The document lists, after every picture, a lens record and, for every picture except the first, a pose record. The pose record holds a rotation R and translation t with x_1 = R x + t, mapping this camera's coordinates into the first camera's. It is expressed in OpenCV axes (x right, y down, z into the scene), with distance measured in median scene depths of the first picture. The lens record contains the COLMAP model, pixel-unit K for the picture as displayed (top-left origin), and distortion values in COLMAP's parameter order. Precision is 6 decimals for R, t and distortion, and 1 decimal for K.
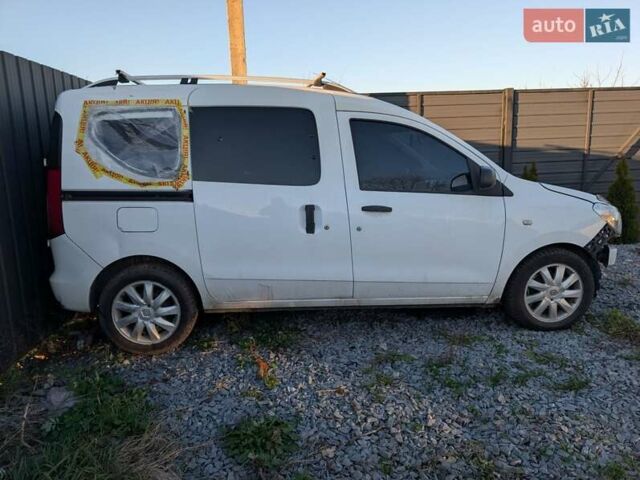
lens RADIAL K [[462.5, 0, 320.8], [0, 462.5, 237.6], [0, 0, 1]] dist [0.007857, -0.003825]
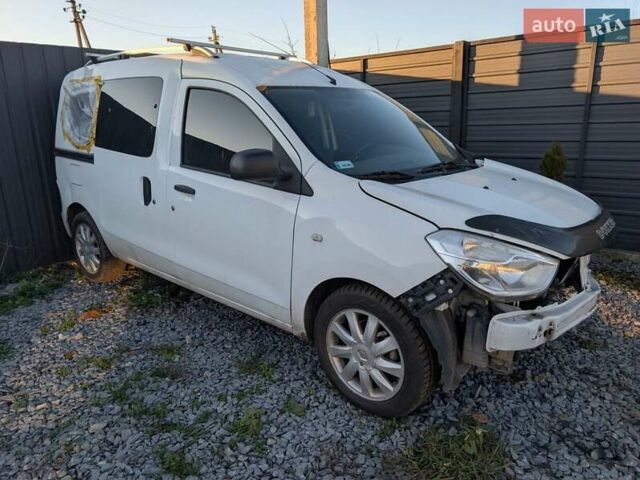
lens RADIAL K [[463.2, 0, 316.2], [0, 463.2, 237.9], [0, 0, 1]] dist [0.003317, -0.001368]
pose [[0.692640, 0.193258, -0.694911, 0.968870], [-0.130799, 0.981117, 0.142482, -0.134984], [0.709325, -0.007795, 0.704838, 0.560964]]
